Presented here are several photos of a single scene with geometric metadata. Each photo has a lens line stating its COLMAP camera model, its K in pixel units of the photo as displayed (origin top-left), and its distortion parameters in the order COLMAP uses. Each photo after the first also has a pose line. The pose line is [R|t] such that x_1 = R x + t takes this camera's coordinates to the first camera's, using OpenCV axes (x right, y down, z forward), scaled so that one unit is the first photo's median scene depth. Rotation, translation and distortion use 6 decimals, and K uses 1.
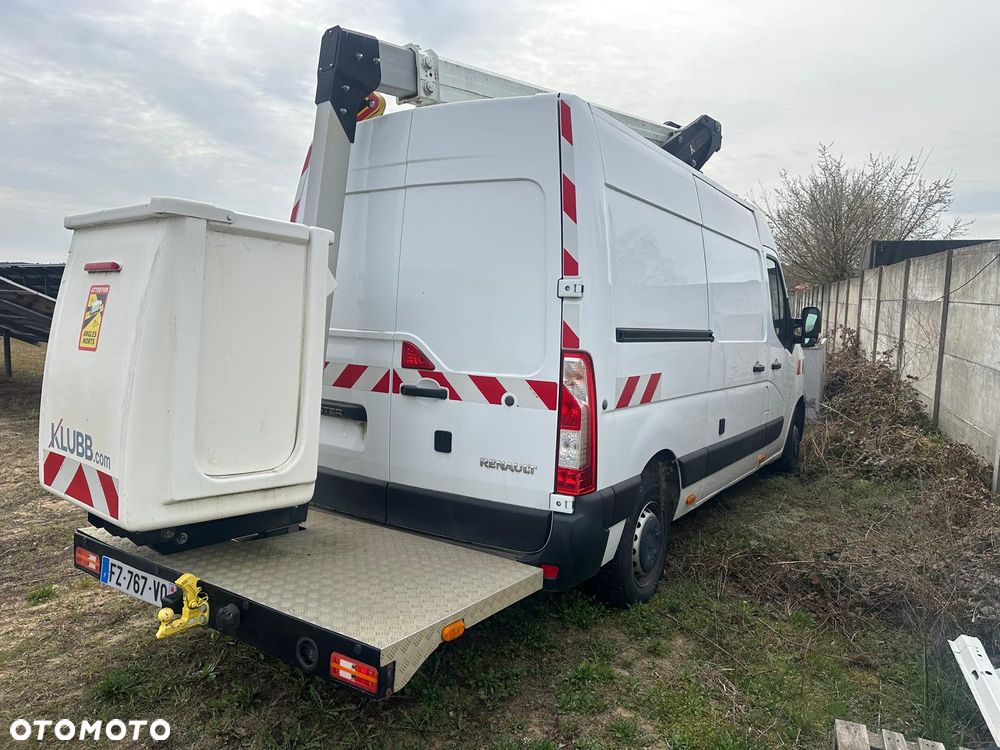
lens RADIAL K [[695.4, 0, 495.1], [0, 695.4, 370.7], [0, 0, 1]] dist [0.095758, -0.135092]
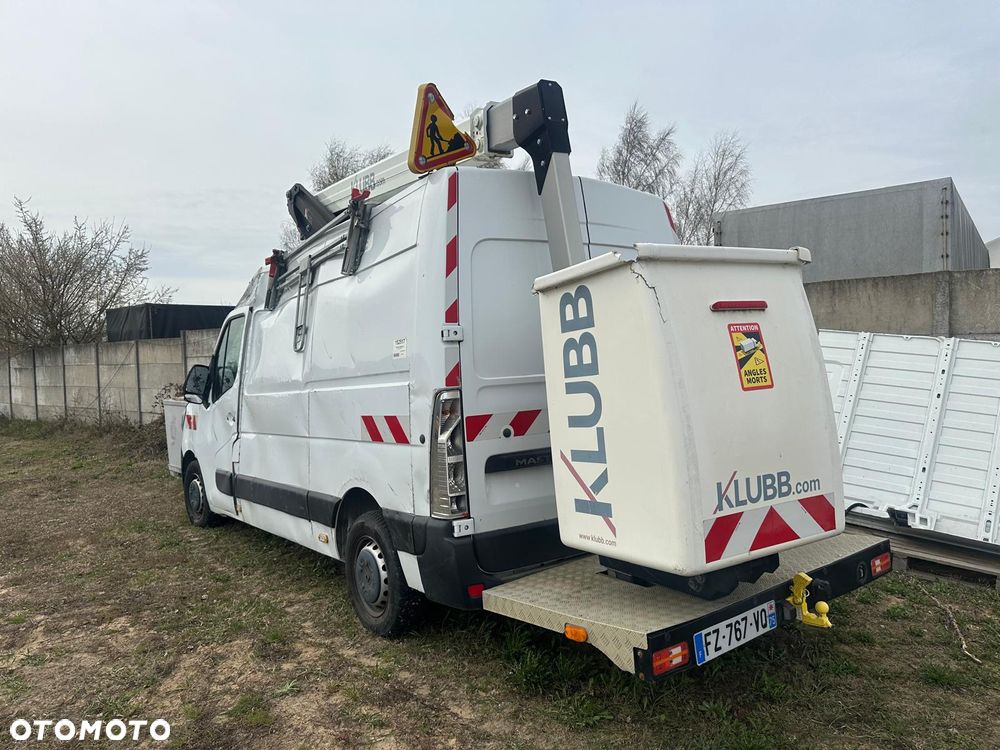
lens RADIAL K [[693.5, 0, 496.9], [0, 693.5, 378.8], [0, 0, 1]] dist [0.169645, -0.302082]
pose [[0.324073, -0.068631, 0.943539, -1.336853], [0.139521, 0.989926, 0.024084, -0.096965], [-0.935687, 0.123839, 0.330384, 0.839912]]
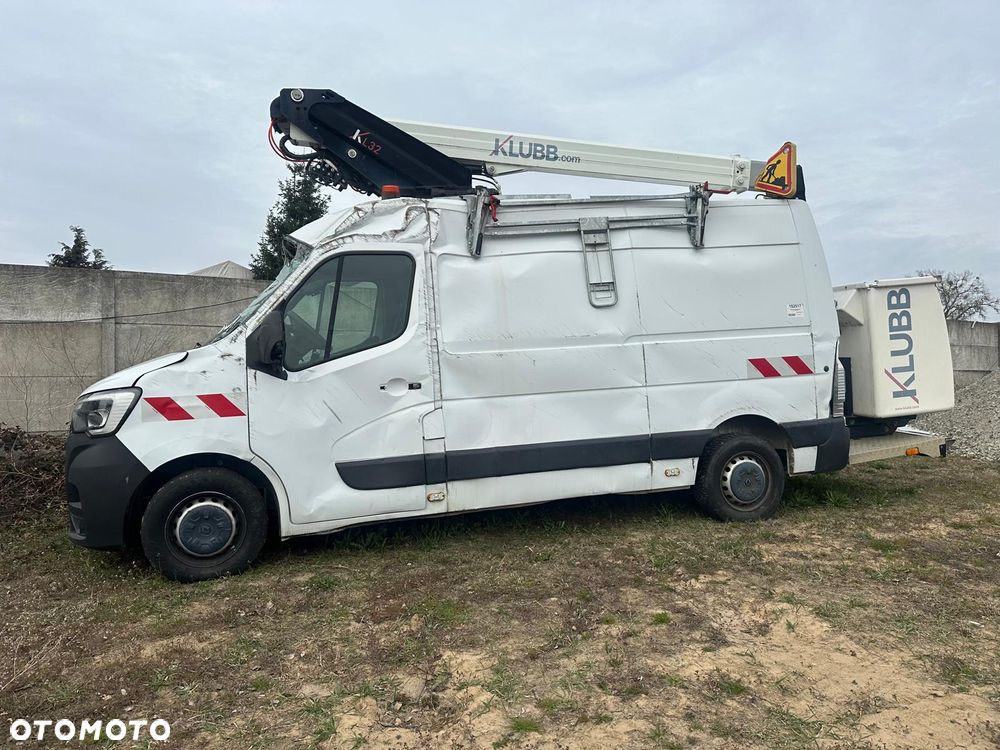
lens RADIAL K [[693.5, 0, 496.9], [0, 693.5, 378.8], [0, 0, 1]] dist [0.169645, -0.302082]
pose [[-0.774139, -0.026839, 0.632446, -0.817948], [0.057680, 0.991954, 0.112698, -0.215919], [-0.630382, 0.123724, -0.766362, 3.230670]]
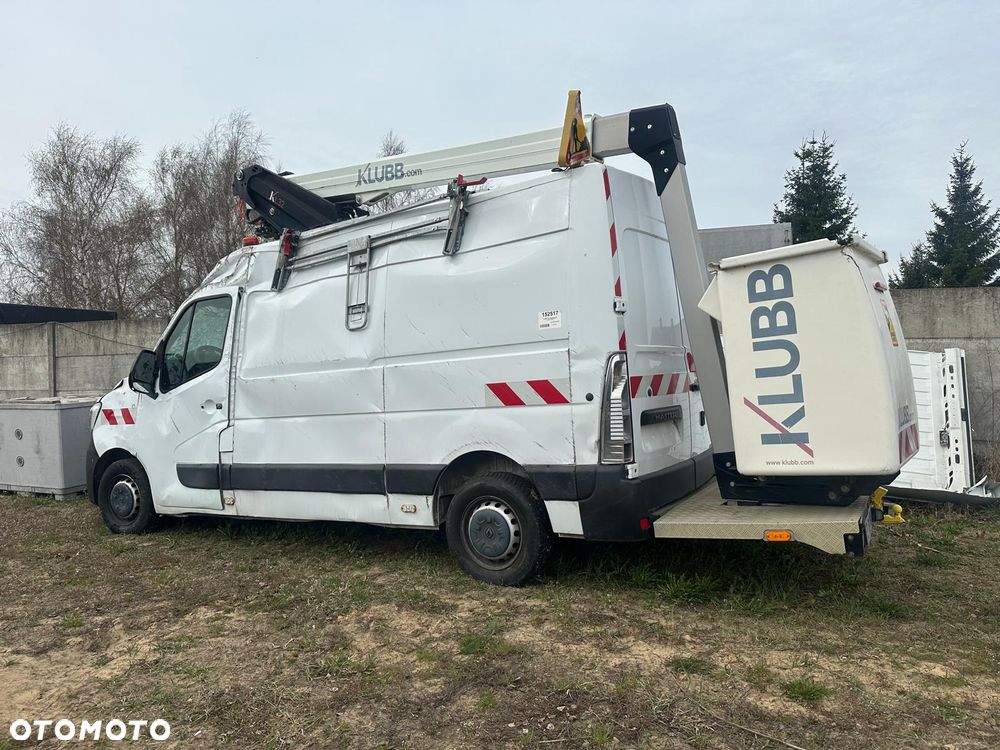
lens RADIAL K [[693.5, 0, 496.9], [0, 693.5, 378.8], [0, 0, 1]] dist [0.169645, -0.302082]
pose [[-0.057456, -0.031802, 0.997841, -1.591461], [0.121445, 0.991847, 0.038603, -0.093878], [-0.990934, 0.123401, -0.053126, 1.564844]]
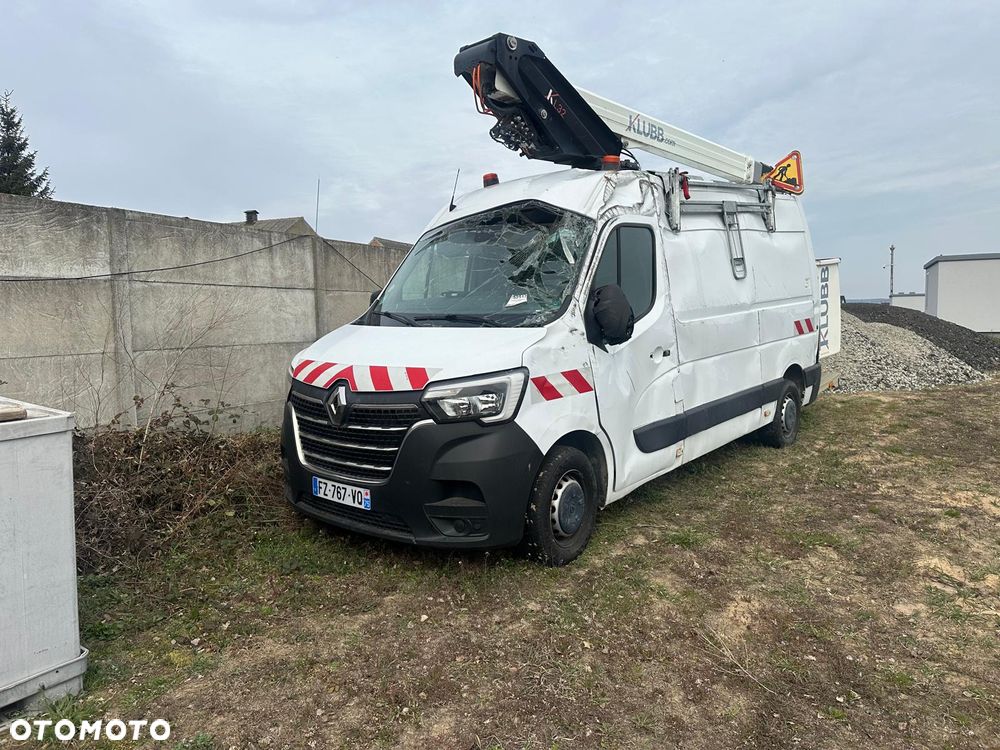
lens RADIAL K [[693.5, 0, 496.9], [0, 693.5, 378.8], [0, 0, 1]] dist [0.169645, -0.302082]
pose [[-0.994121, -0.017015, 0.106931, 0.491832], [0.005242, 0.978855, 0.204489, -0.317941], [-0.108149, 0.203847, -0.973011, 3.829674]]
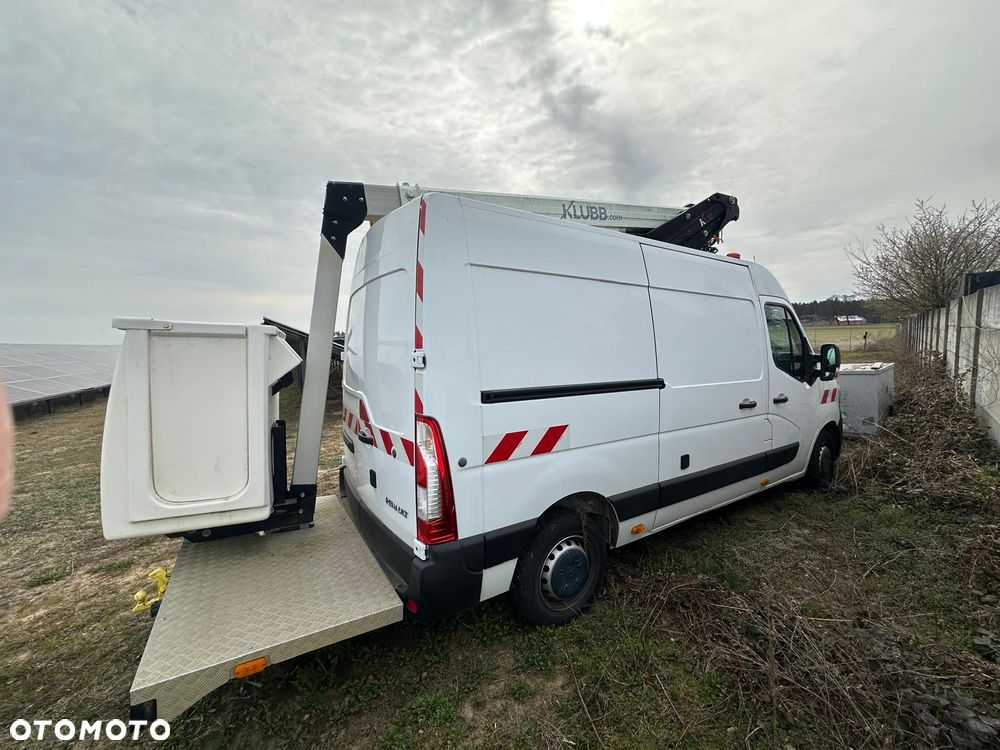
lens RADIAL K [[396.5, 0, 500.0], [0, 396.5, 375.0], [0, 0, 1]] dist [-0.001325, 0.000171]
pose [[0.912128, -0.019618, -0.409435, 0.452618], [0.013575, 0.999752, -0.017660, -0.074486], [0.409680, 0.010551, 0.912168, 0.429651]]
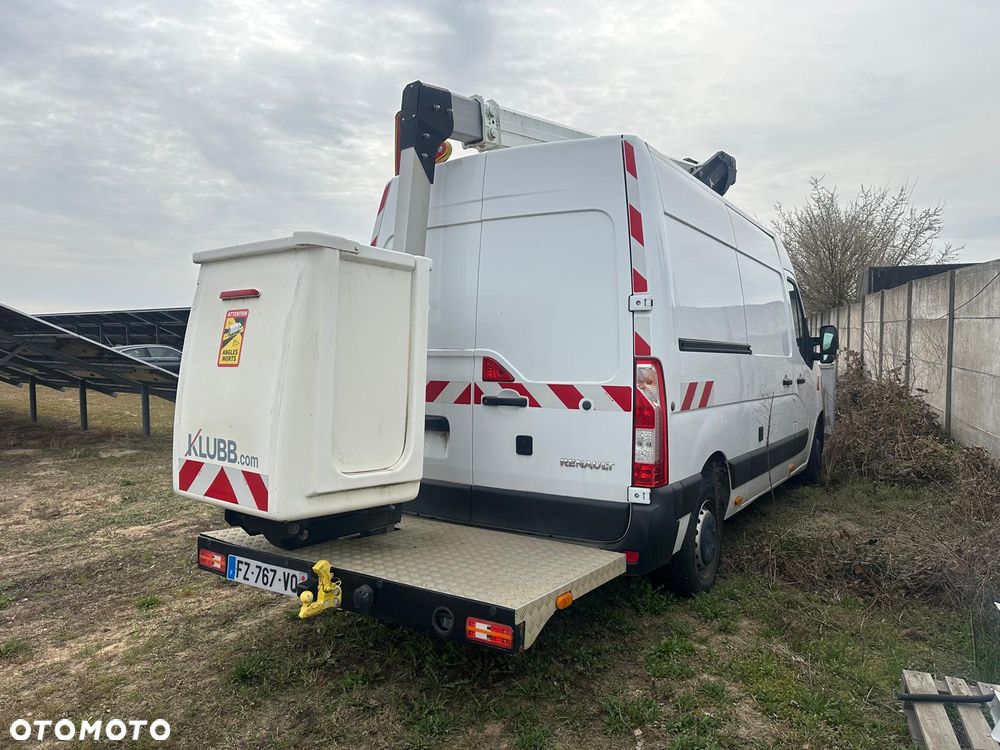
lens RADIAL K [[694.3, 0, 500.0], [0, 694.3, 375.0], [0, 0, 1]] dist [0.094913, -0.134426]
pose [[0.999531, -0.028289, 0.011756, -0.125653], [0.028829, 0.998403, -0.048593, 0.043182], [-0.010362, 0.048910, 0.998749, -0.112617]]
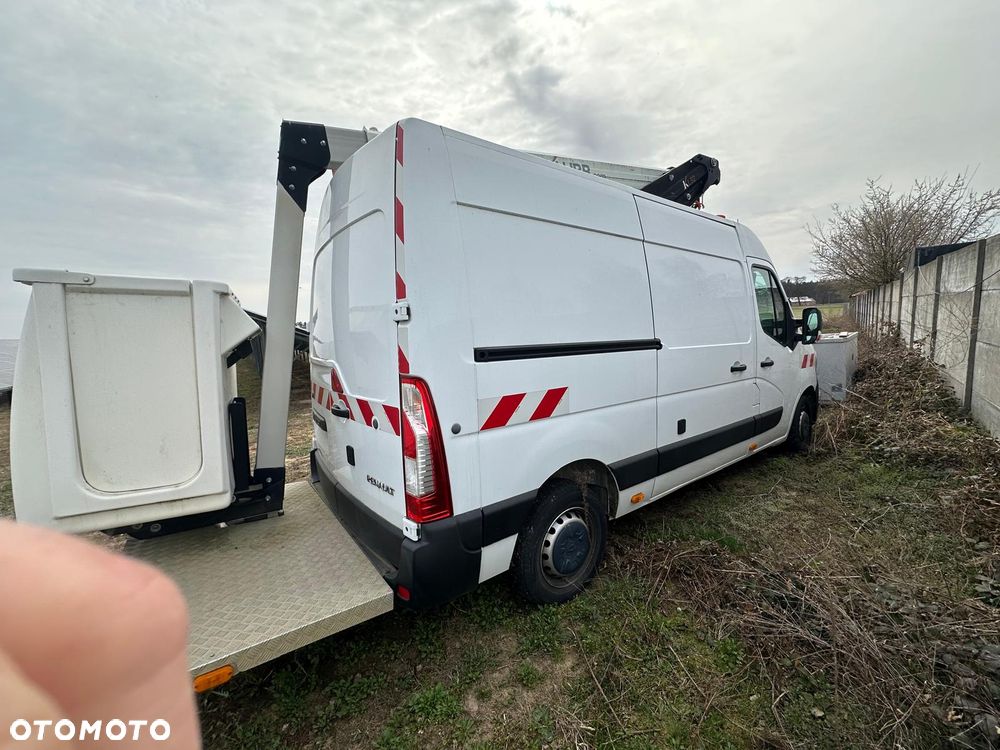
lens RADIAL K [[396.5, 0, 500.0], [0, 396.5, 375.0], [0, 0, 1]] dist [-0.001325, 0.000171]
pose [[0.939454, -0.033869, -0.340996, 0.389395], [0.042303, 0.998955, 0.017326, -0.031613], [0.340053, -0.030702, 0.939905, 0.481778]]
